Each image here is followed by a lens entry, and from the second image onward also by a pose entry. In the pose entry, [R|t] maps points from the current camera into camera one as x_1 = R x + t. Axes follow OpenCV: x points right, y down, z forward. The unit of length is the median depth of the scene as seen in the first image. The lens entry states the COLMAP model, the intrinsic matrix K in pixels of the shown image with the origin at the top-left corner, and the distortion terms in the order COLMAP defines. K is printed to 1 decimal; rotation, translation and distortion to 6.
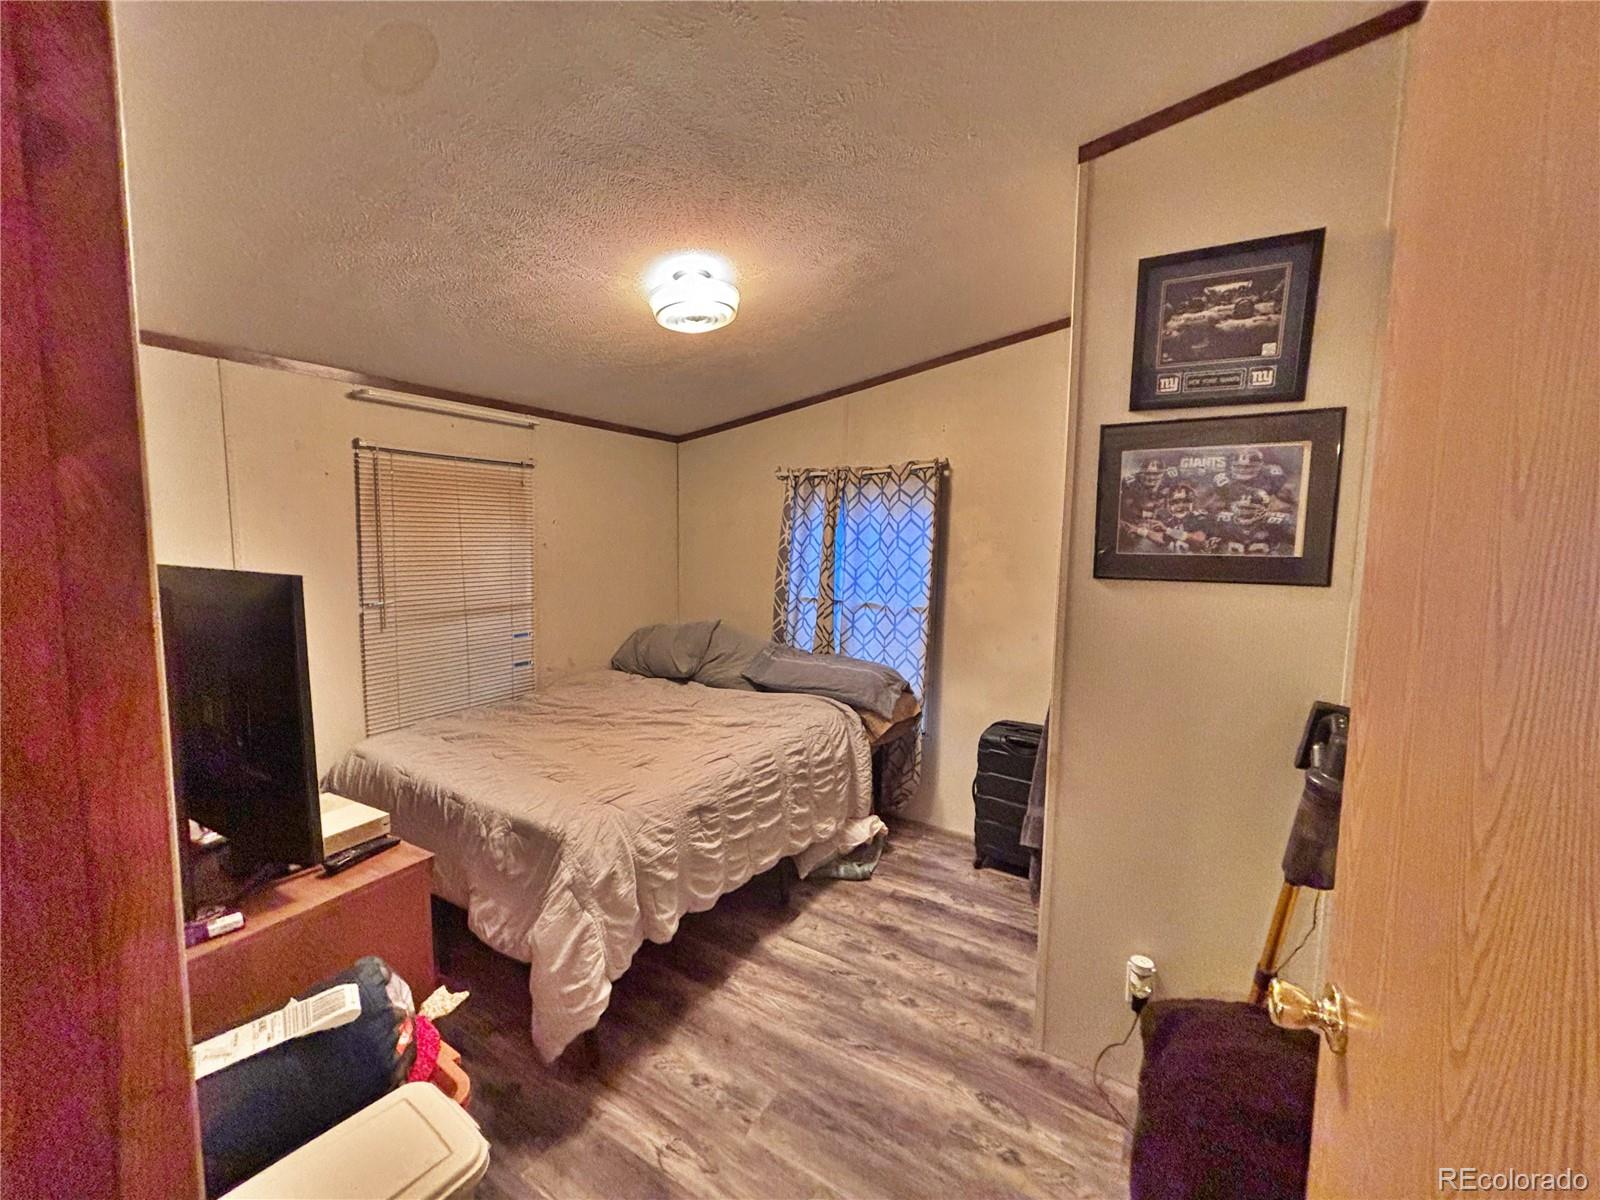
lens RADIAL K [[656.5, 0, 800.0], [0, 656.5, 600.0], [0, 0, 1]] dist [0.000044, 0.000089]
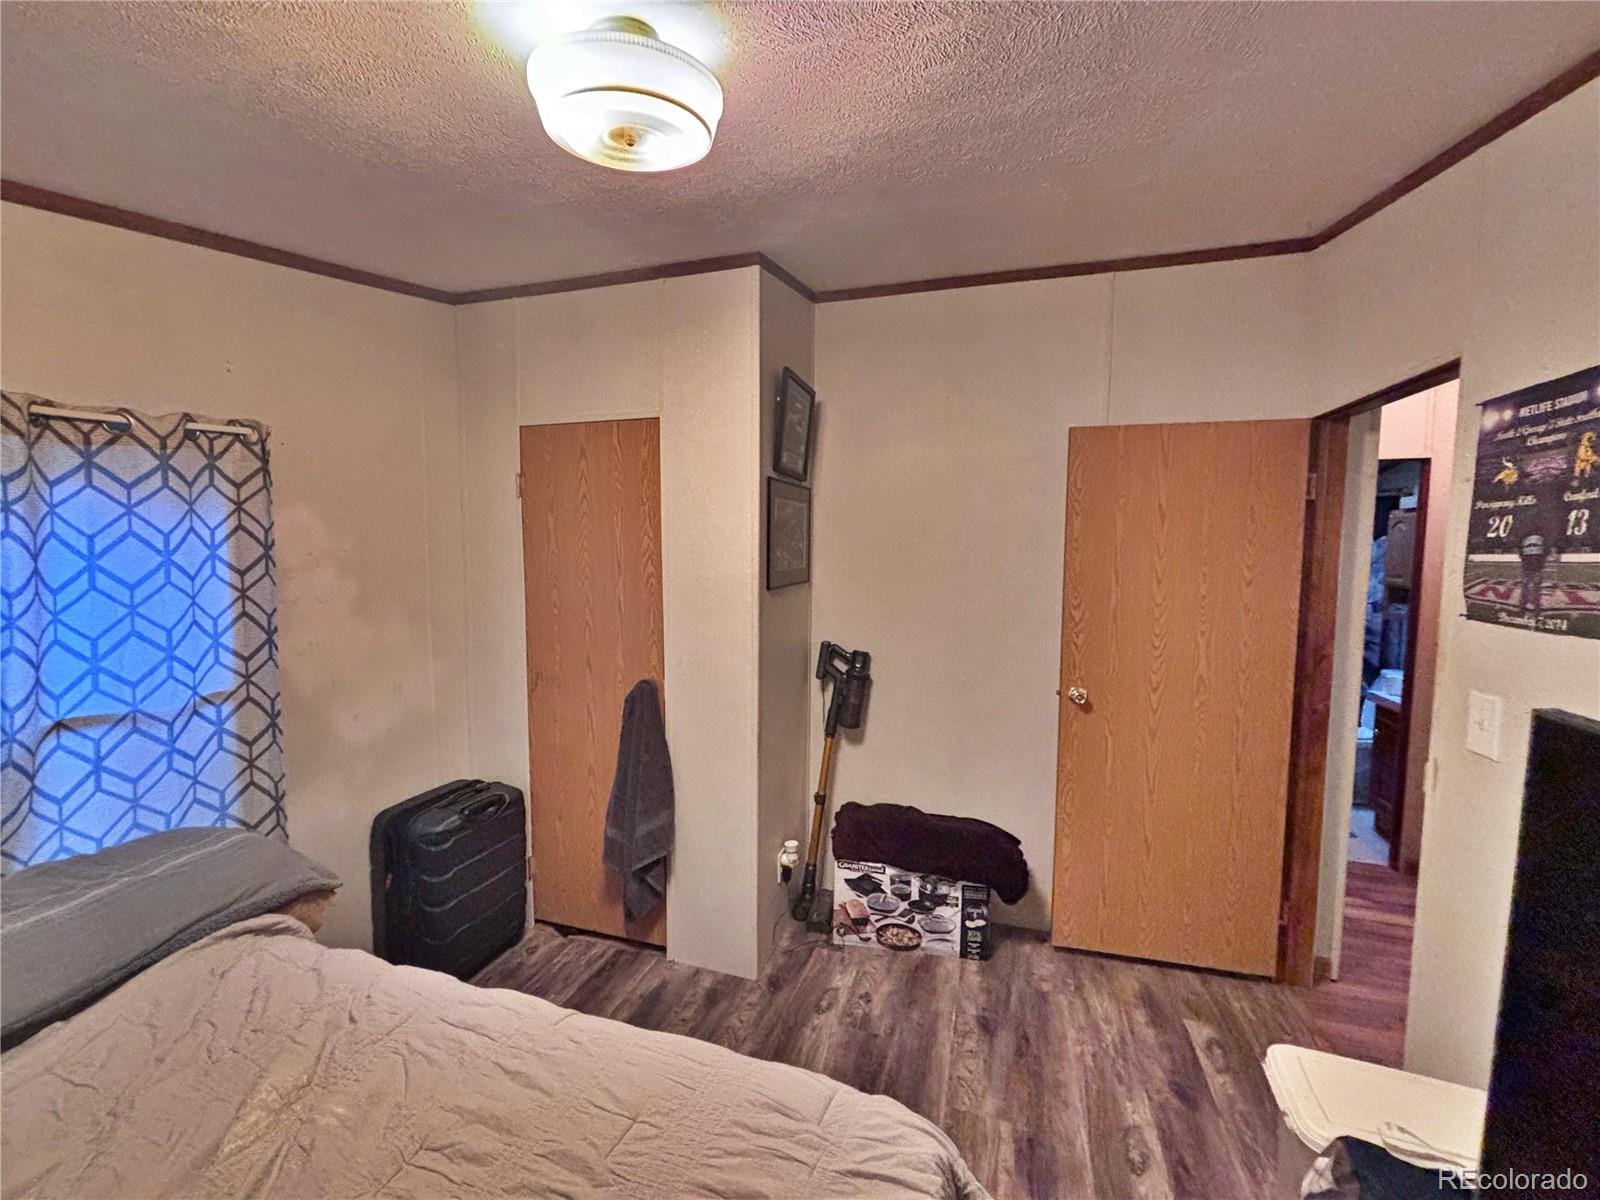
lens RADIAL K [[656.5, 0, 800.0], [0, 656.5, 600.0], [0, 0, 1]] dist [0.000044, 0.000089]
pose [[-0.260869, -0.096208, 0.960568, -0.451156], [0.078556, 0.989606, 0.120451, -0.091994], [-0.962173, 0.106880, -0.250600, 0.682293]]
